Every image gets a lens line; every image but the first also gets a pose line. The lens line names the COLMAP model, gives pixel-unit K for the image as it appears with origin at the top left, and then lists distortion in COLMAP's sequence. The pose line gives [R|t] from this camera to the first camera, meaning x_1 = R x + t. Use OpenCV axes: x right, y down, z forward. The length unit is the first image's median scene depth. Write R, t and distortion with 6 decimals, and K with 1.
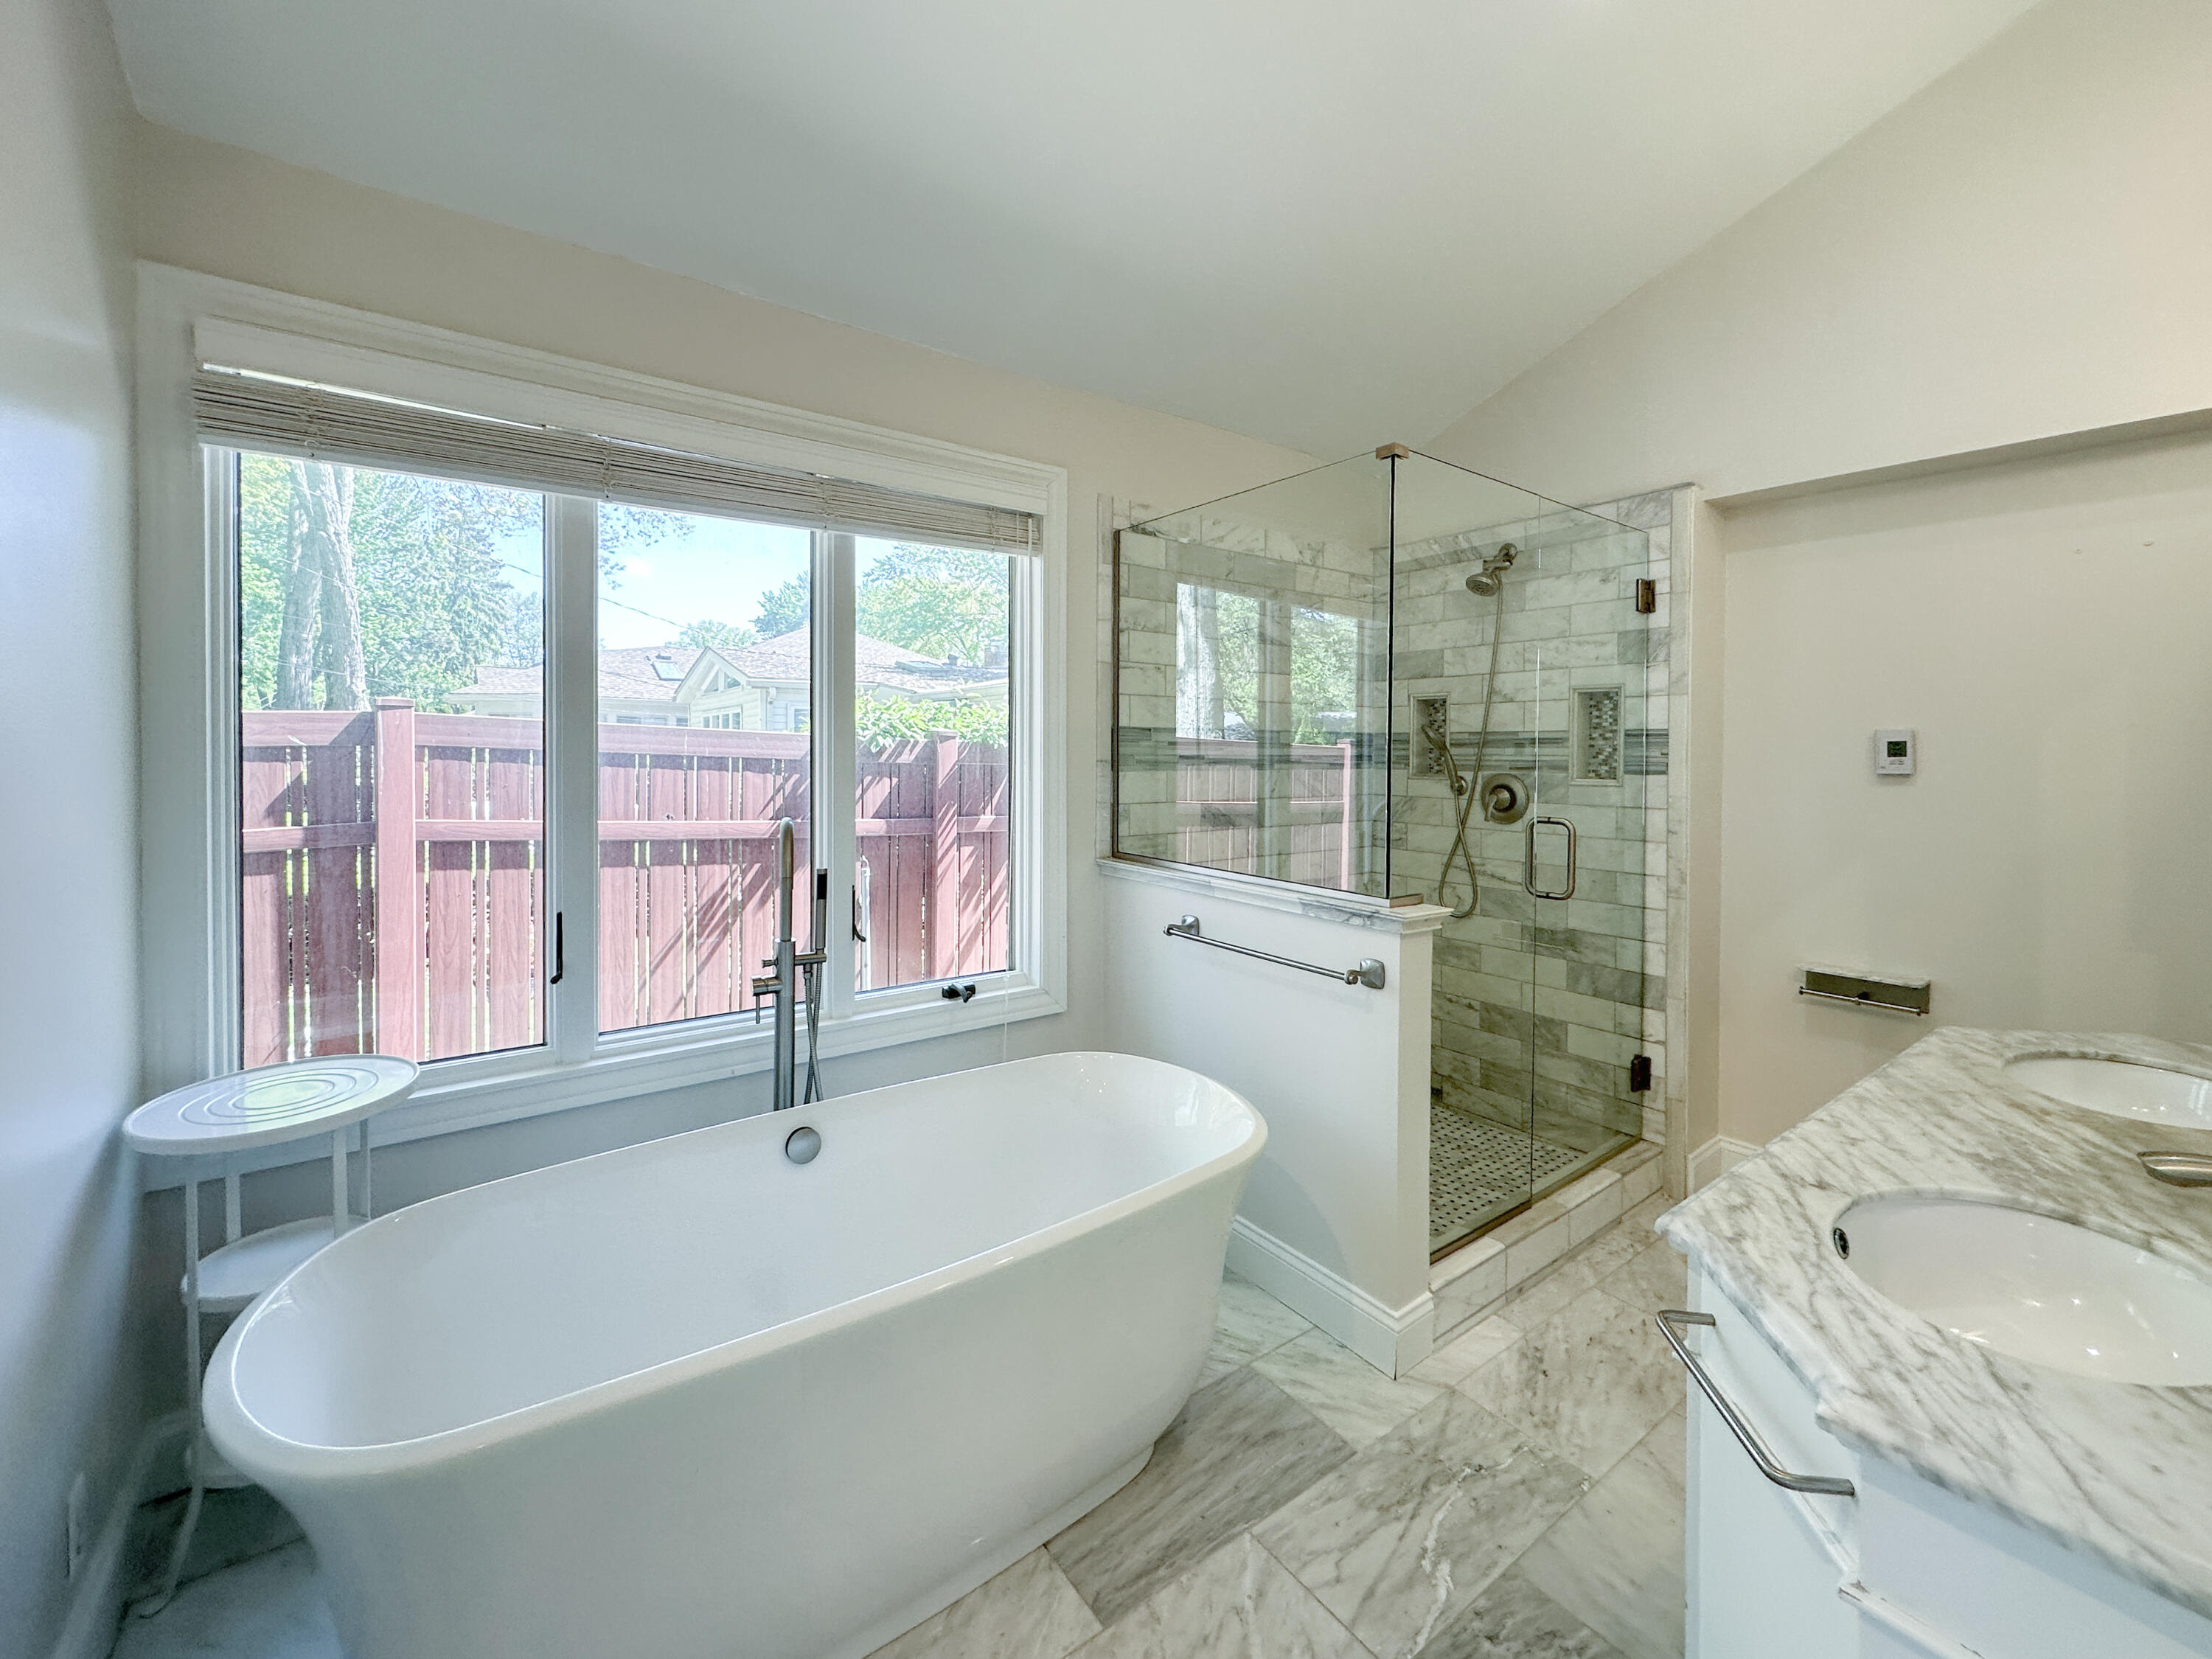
lens RADIAL K [[911.0, 0, 1114.9], [0, 911.0, 757.1], [0, 0, 1]] dist [-0.001071, 0.000497]
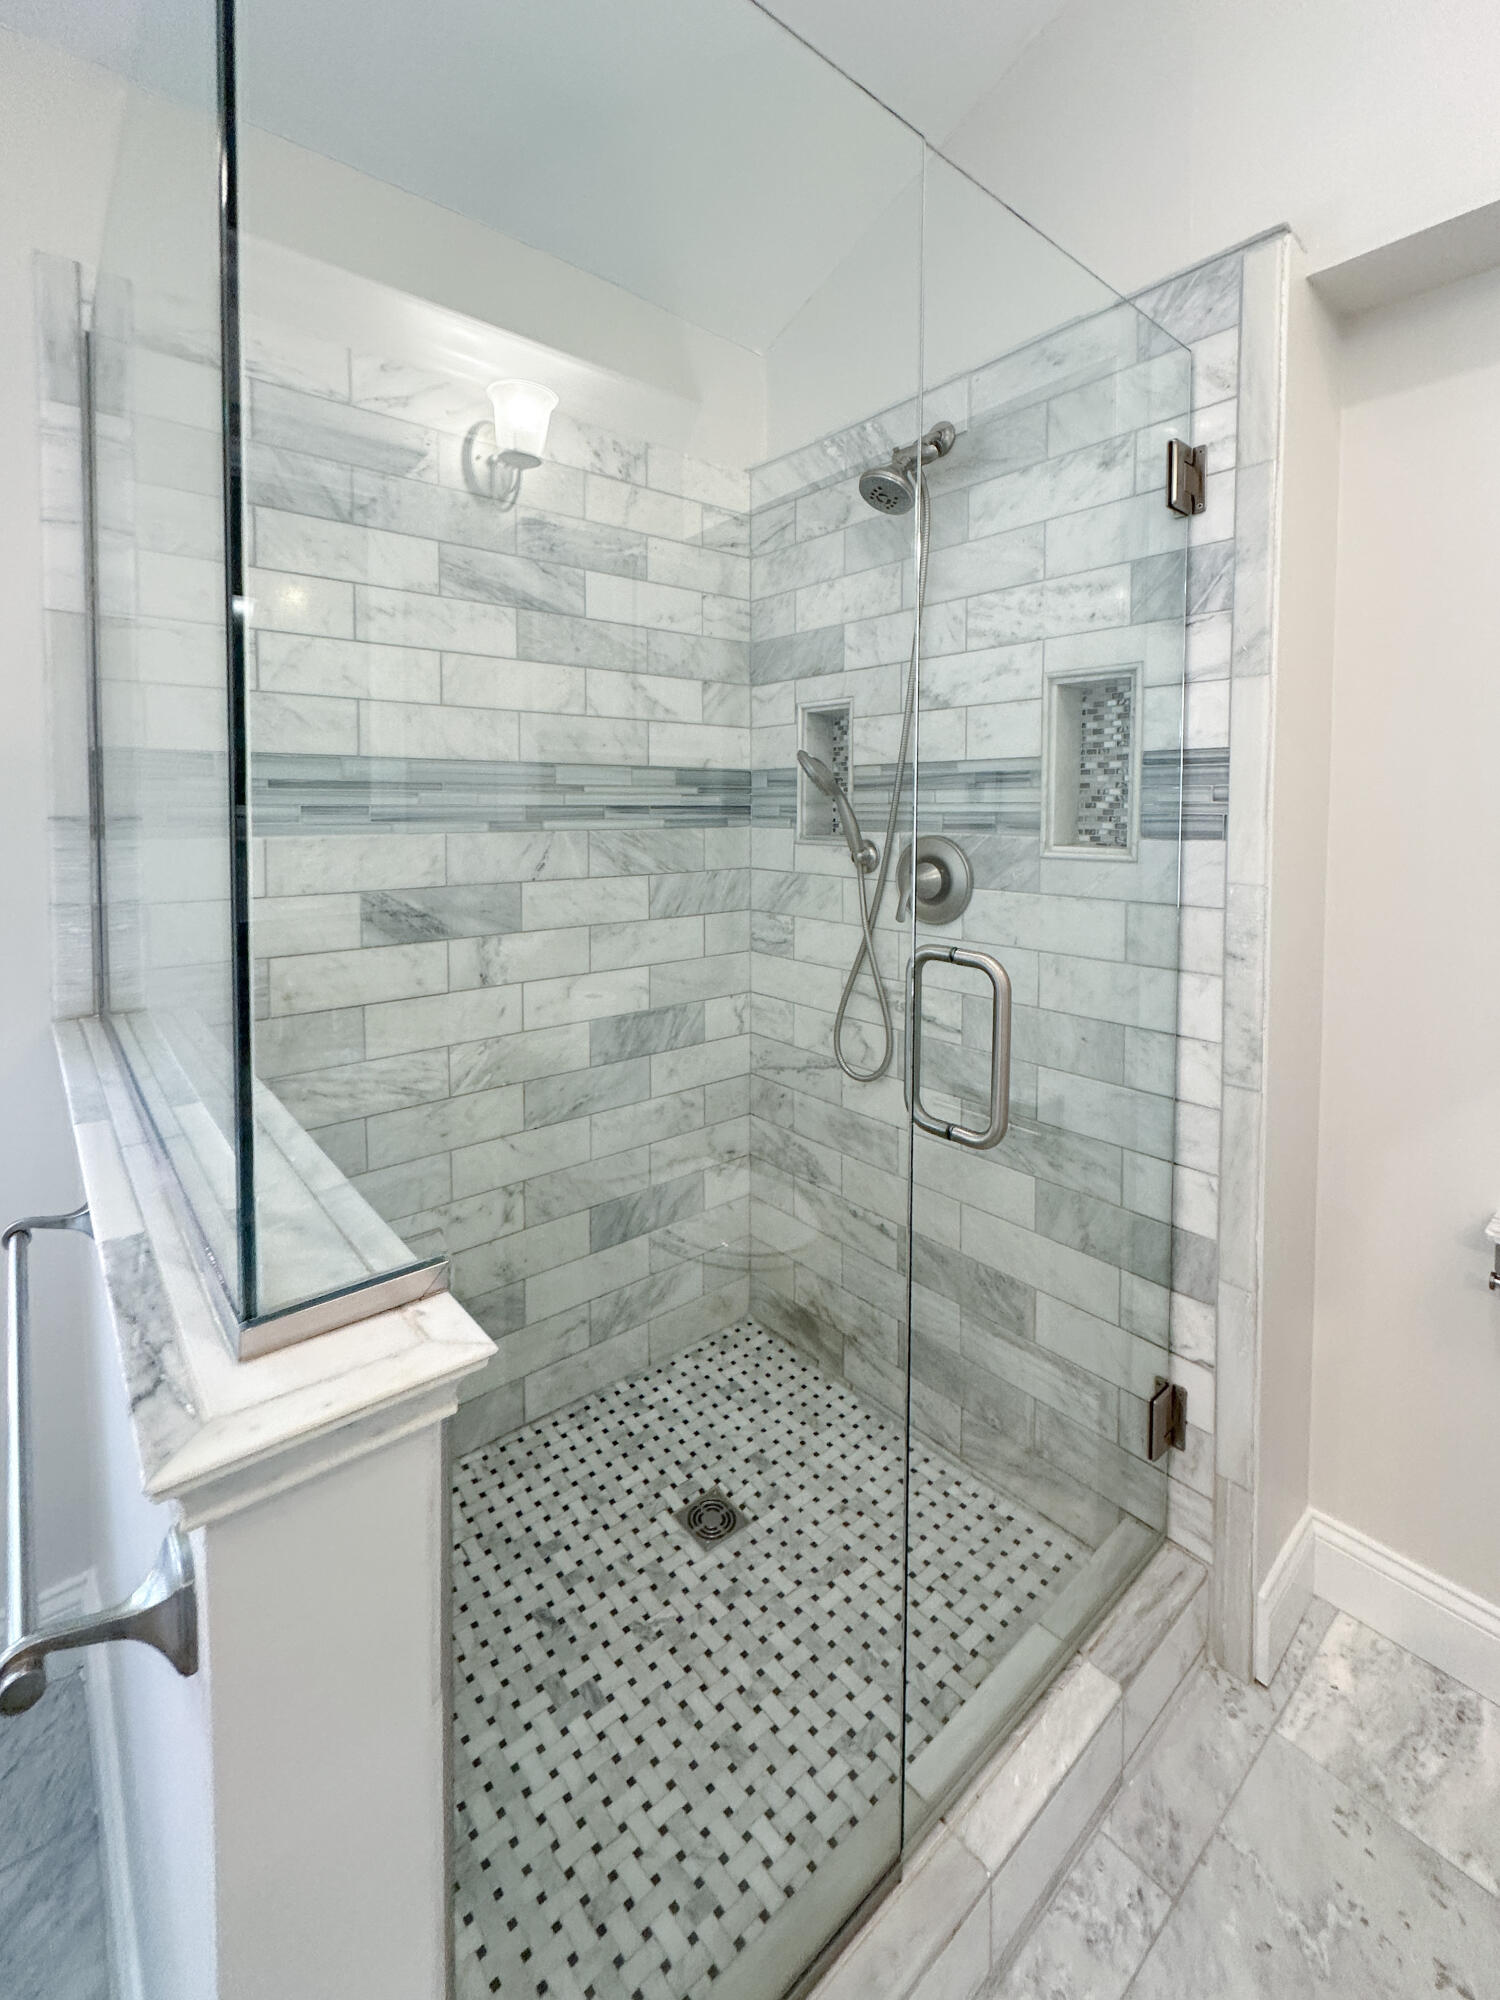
lens RADIAL K [[865.6, 0, 697.9], [0, 865.6, 835.0], [0, 0, 1]] dist [-0.000487, -0.000634]
pose [[0.999700, -0.006287, 0.023679, 0.289329], [0.005607, 0.999573, 0.028671, 0.001384], [-0.023849, -0.028529, 0.999308, 0.503095]]
